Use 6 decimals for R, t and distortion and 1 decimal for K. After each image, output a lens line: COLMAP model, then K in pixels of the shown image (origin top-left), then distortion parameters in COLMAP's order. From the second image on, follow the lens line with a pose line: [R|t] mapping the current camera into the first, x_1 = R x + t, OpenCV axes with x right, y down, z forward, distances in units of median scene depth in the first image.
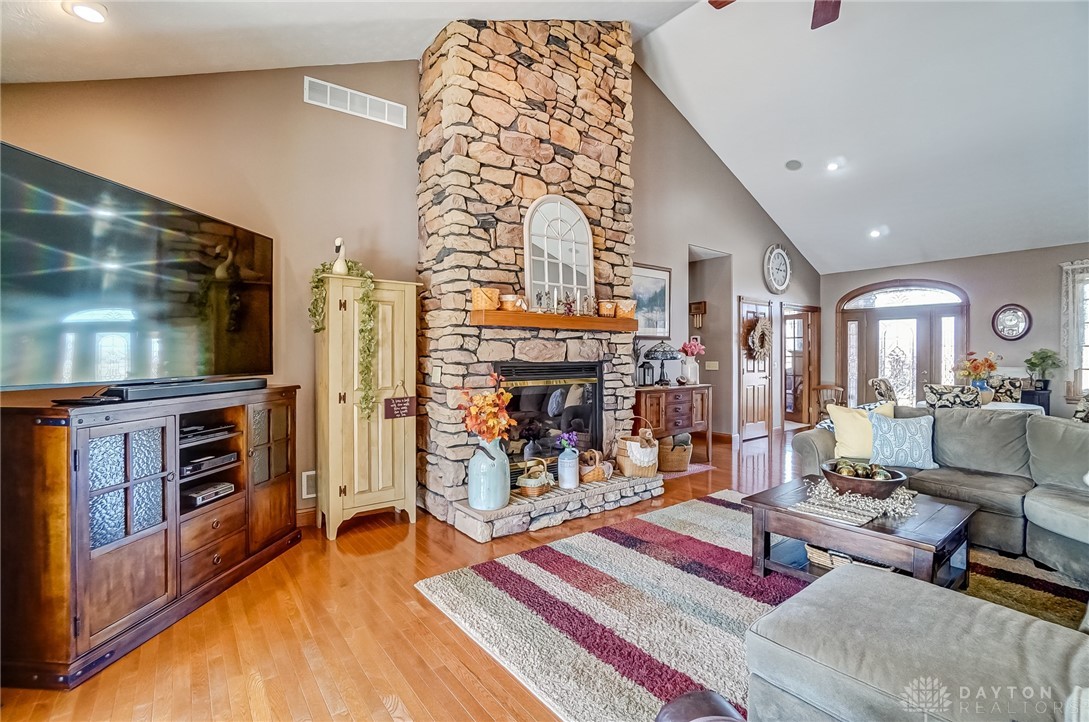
lens RADIAL K [[489.5, 0, 544.8], [0, 489.5, 354.6], [0, 0, 1]] dist [-0.053706, 0.000152]
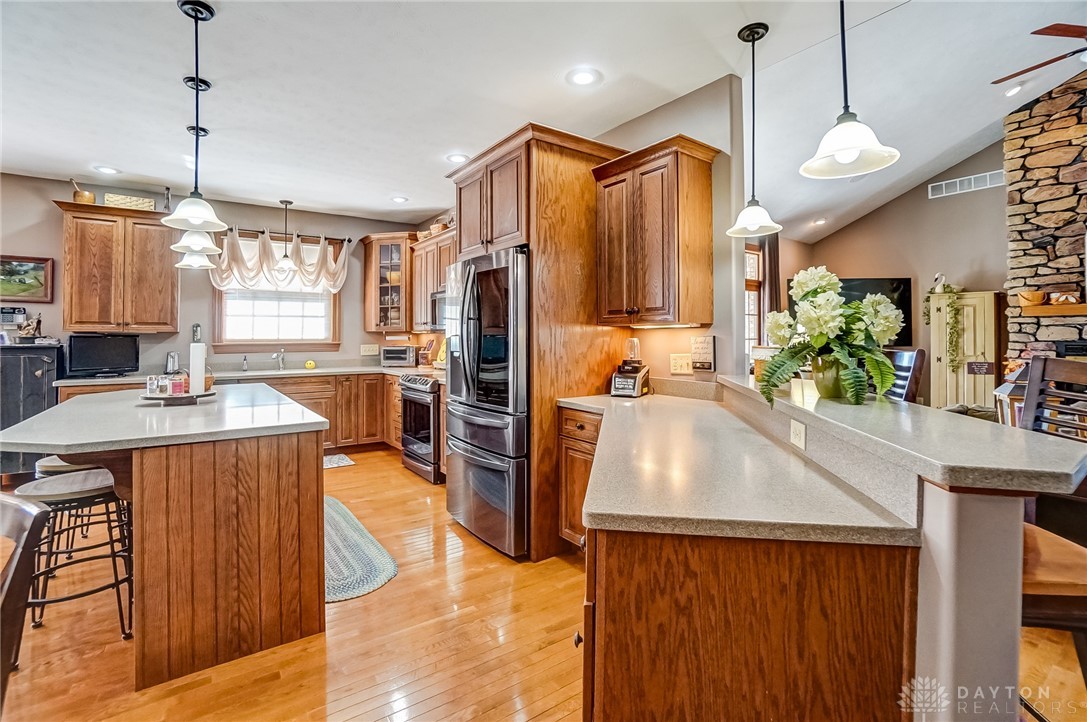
lens RADIAL K [[493.6, 0, 542.8], [0, 493.6, 333.6], [0, 0, 1]] dist [0.000695, 0.000283]
pose [[-0.036490, -0.005759, -0.999317, 1.388172], [0.004921, 0.999970, -0.005942, -0.005960], [0.999322, -0.005135, -0.036461, -0.408868]]
